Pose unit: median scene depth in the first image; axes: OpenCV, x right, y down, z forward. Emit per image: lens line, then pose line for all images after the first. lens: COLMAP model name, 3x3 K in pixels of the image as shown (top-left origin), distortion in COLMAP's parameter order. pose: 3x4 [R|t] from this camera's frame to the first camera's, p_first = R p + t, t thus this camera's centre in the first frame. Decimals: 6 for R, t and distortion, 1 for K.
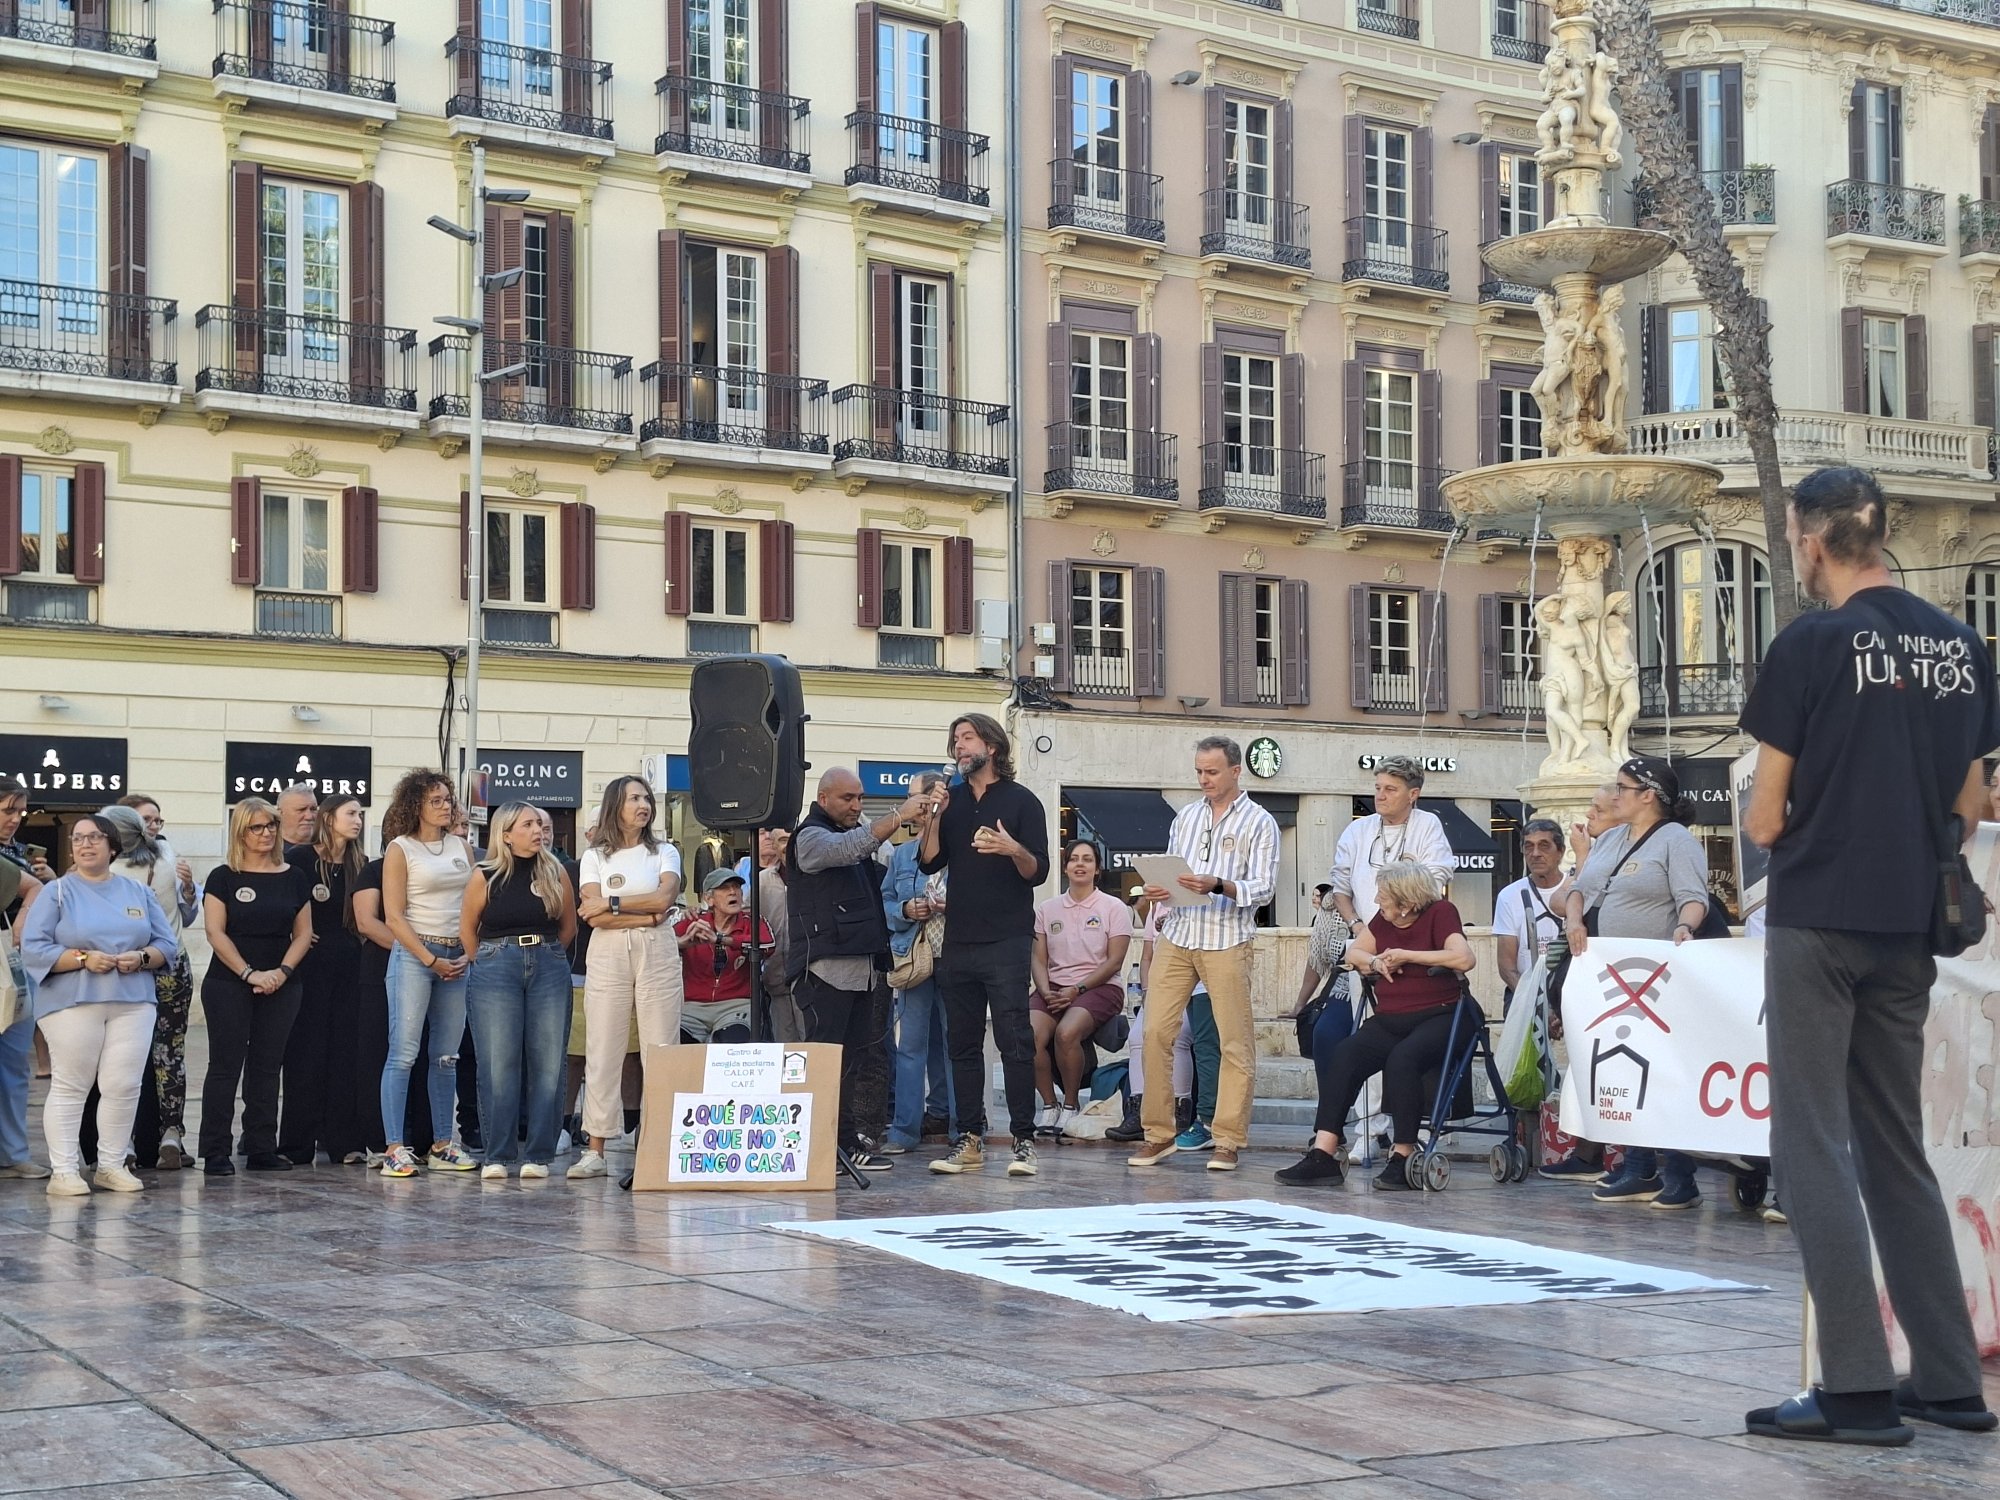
lens RADIAL K [[2744.6, 0, 983.7], [0, 2744.6, 775.1], [0, 0, 1]] dist [0.222082, -0.509333]
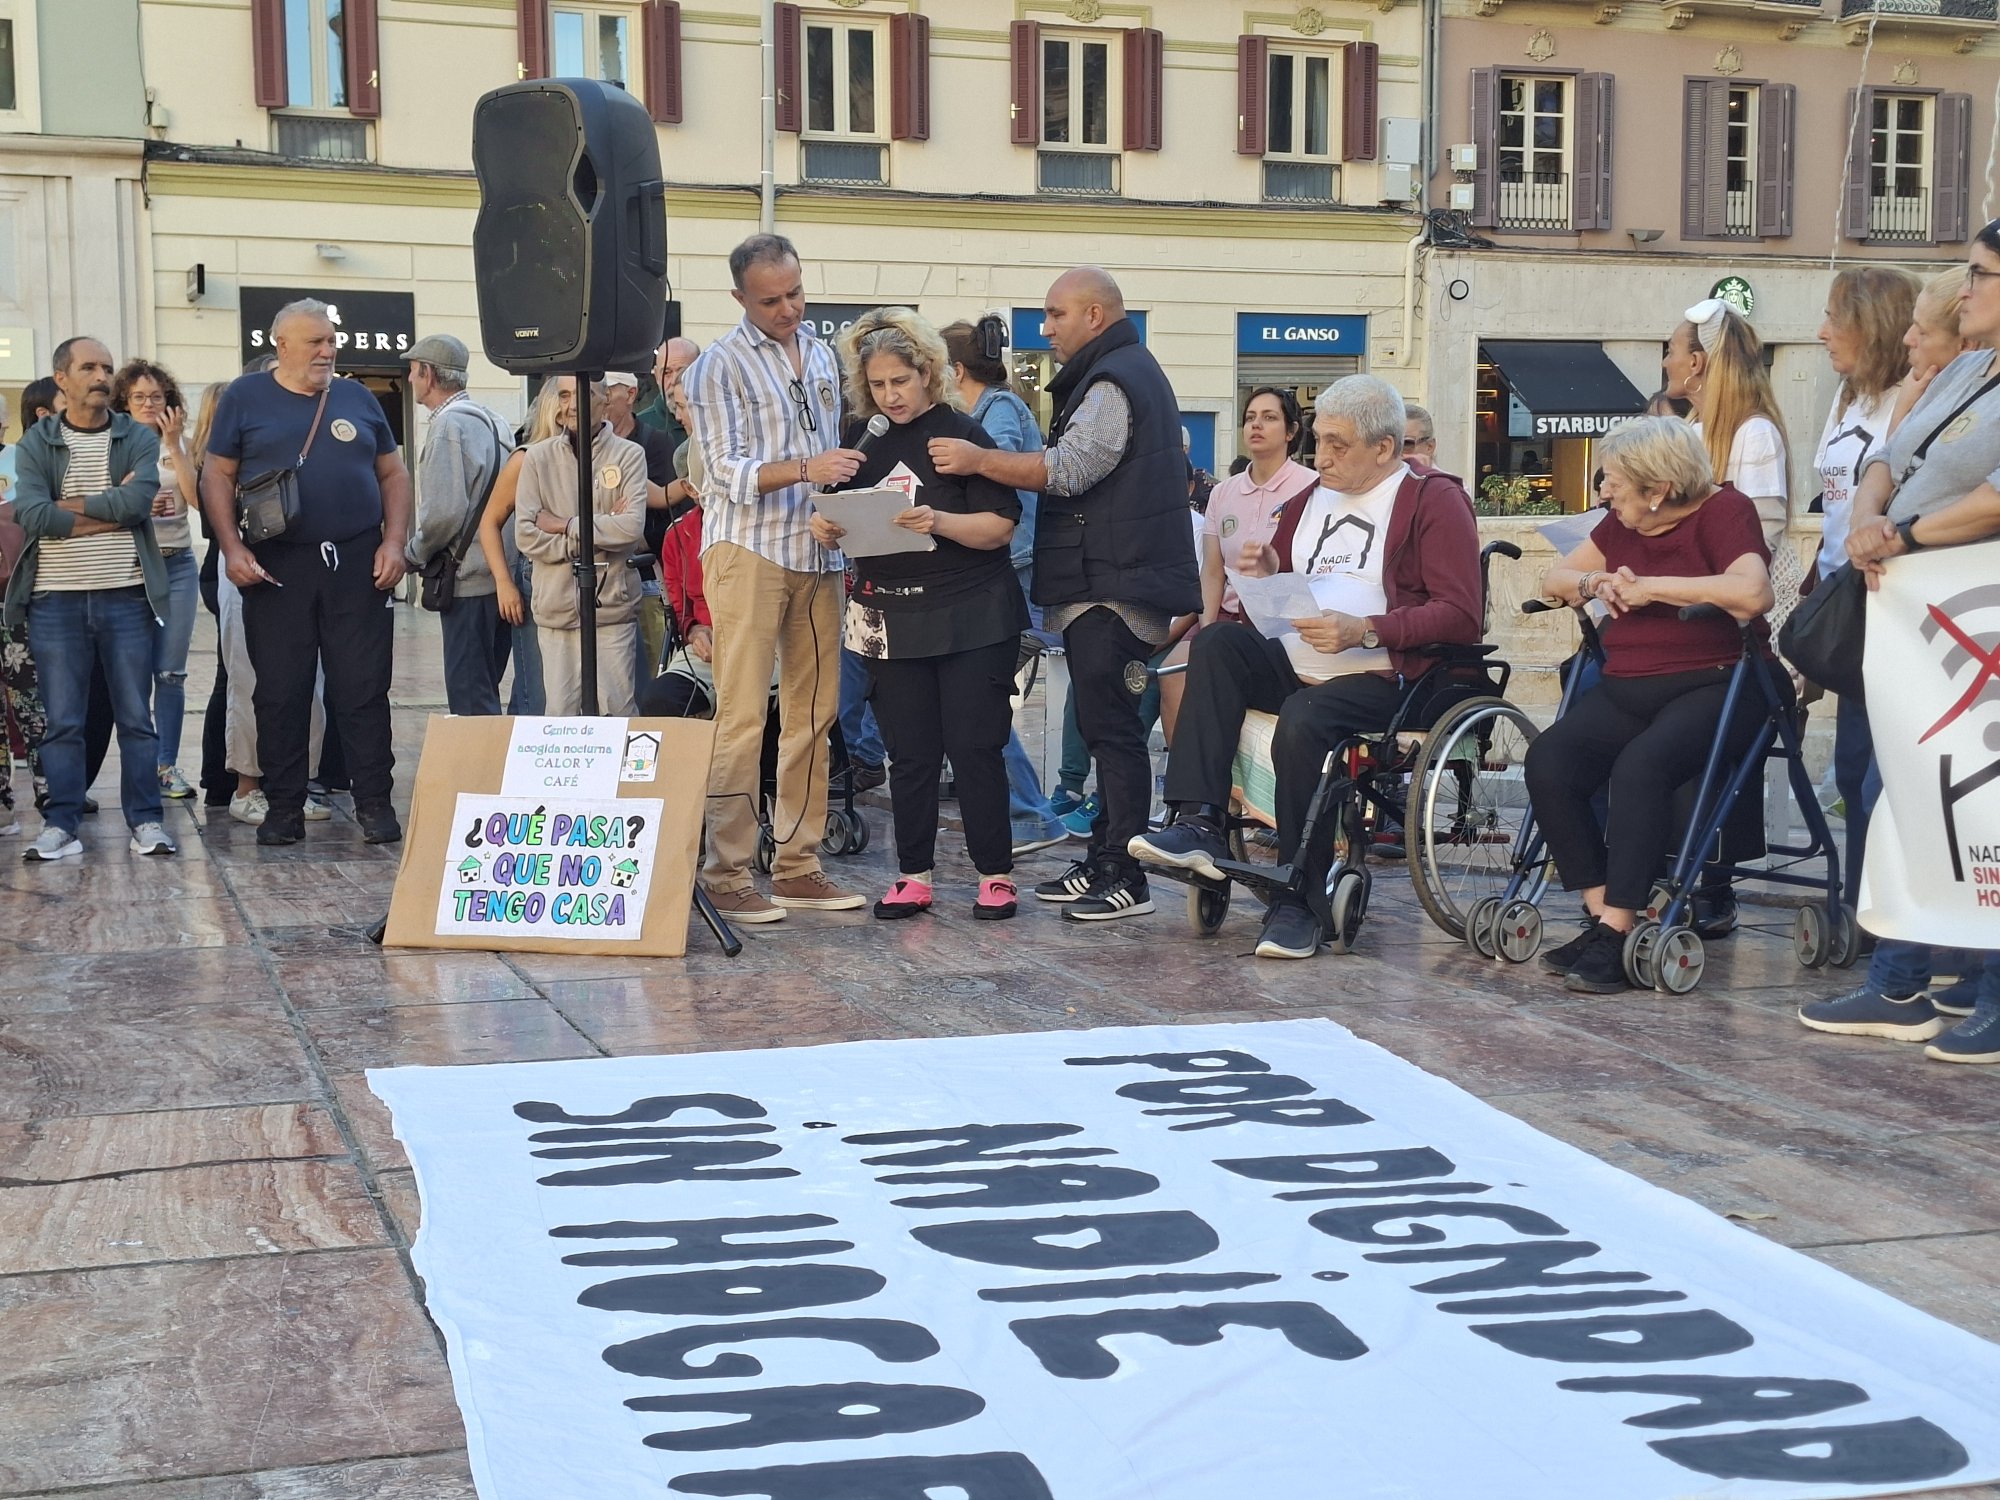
lens RADIAL K [[2746.0, 0, 977.5], [0, 2746.0, 730.1], [0, 0, 1]] dist [0.209697, -0.466559]
pose [[0.983403, 0.016048, -0.180723, 0.034258], [0.009233, 0.990363, 0.138189, 0.004014], [0.181199, -0.137564, 0.973778, 0.115251]]
